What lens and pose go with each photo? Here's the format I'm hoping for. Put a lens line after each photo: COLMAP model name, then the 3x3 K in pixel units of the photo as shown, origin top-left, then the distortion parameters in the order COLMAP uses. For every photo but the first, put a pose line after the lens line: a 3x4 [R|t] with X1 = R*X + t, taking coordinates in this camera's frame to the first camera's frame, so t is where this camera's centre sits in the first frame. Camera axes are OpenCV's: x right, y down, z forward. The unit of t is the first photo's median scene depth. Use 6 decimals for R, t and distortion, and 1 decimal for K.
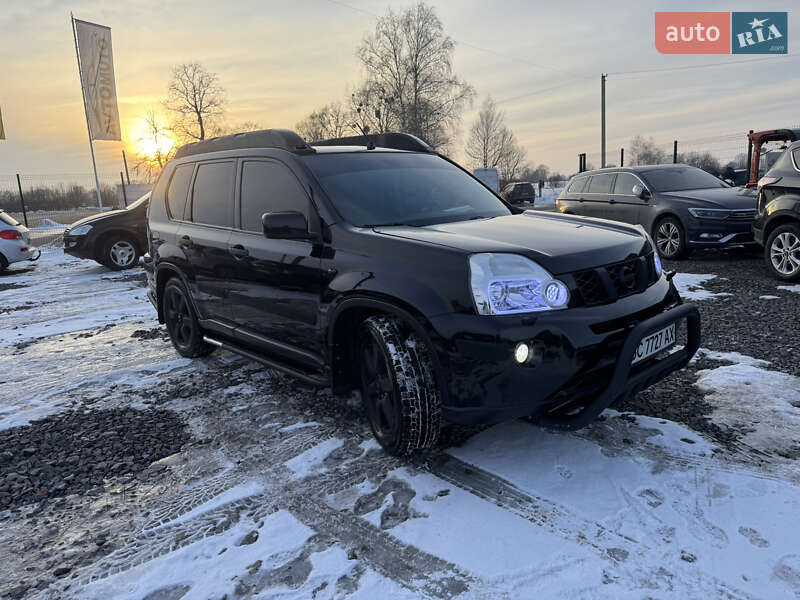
lens RADIAL K [[557.5, 0, 395.4], [0, 557.5, 305.8], [0, 0, 1]] dist [0.029338, -0.032653]
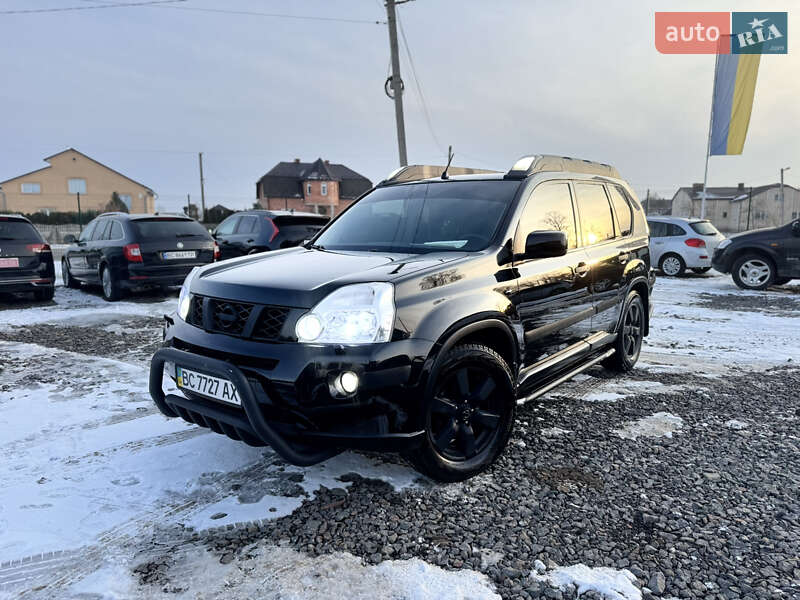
lens RADIAL K [[557.5, 0, 400.3], [0, 557.5, 298.9], [0, 0, 1]] dist [0.029338, -0.032653]
pose [[0.166879, 0.184537, -0.968554, 1.397355], [-0.207021, 0.966990, 0.148569, -0.288498], [0.963999, 0.175718, 0.199573, 1.064248]]
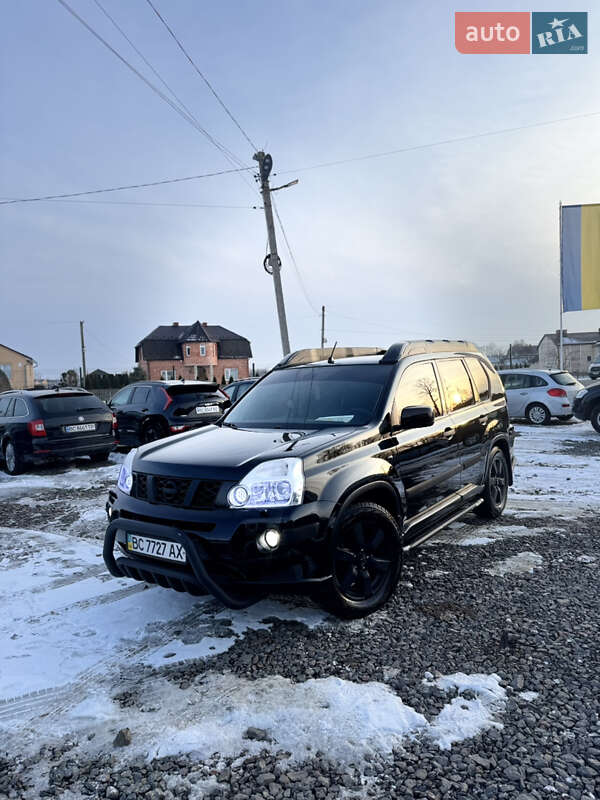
lens RADIAL K [[557.5, 0, 297.9], [0, 557.5, 385.8], [0, 0, 1]] dist [0.029338, -0.032653]
pose [[0.206023, 0.058742, -0.976782, 1.650039], [-0.165768, 0.985865, 0.024325, -0.353992], [0.964404, 0.156908, 0.212849, 0.948166]]
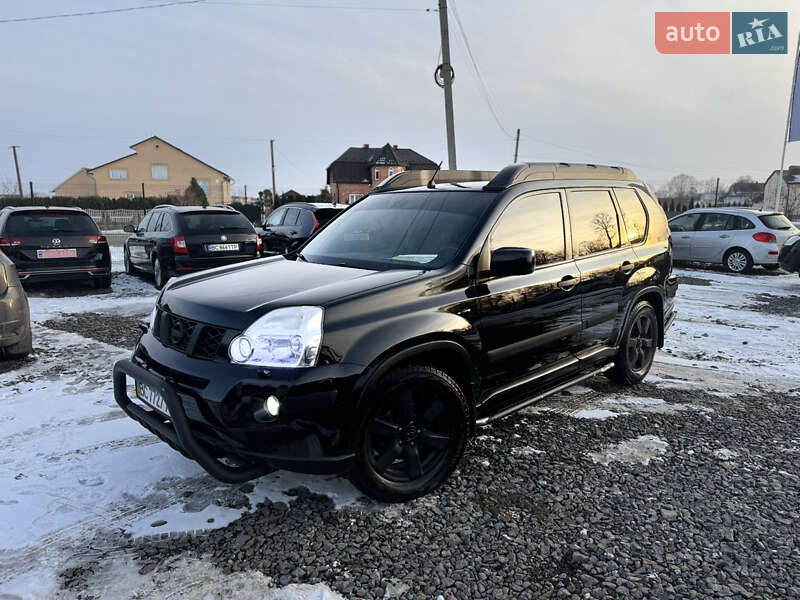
lens RADIAL K [[557.5, 0, 405.5], [0, 557.5, 298.7], [0, 0, 1]] dist [0.029338, -0.032653]
pose [[0.047631, 0.214605, -0.975539, 1.405175], [-0.207497, 0.957468, 0.200499, -0.399840], [0.977075, 0.192871, 0.090135, 1.274795]]
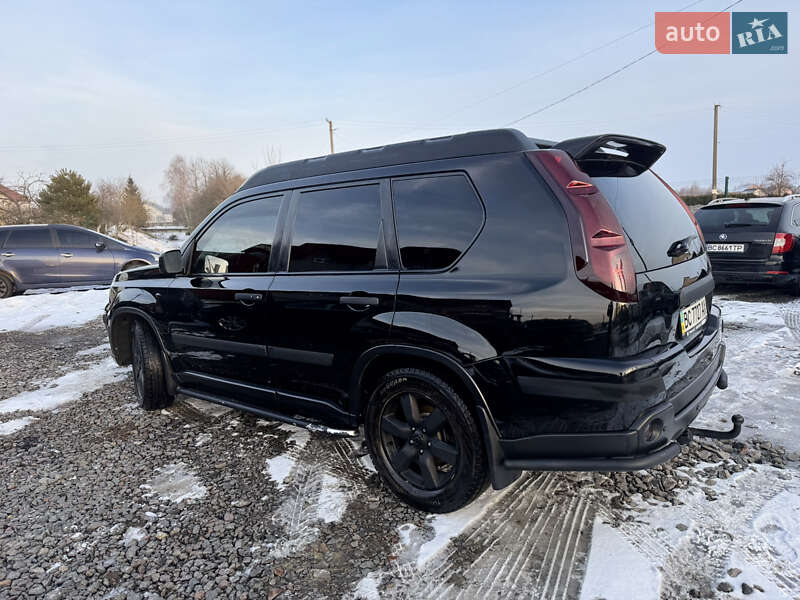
lens RADIAL K [[560.4, 0, 397.2], [0, 560.4, 301.3], [0, 0, 1]] dist [-0.006708, -0.003922]
pose [[-0.983567, 0.115951, -0.138390, -0.047221], [0.062018, 0.936856, 0.344173, -0.617975], [0.169559, 0.329934, -0.928651, 2.937984]]
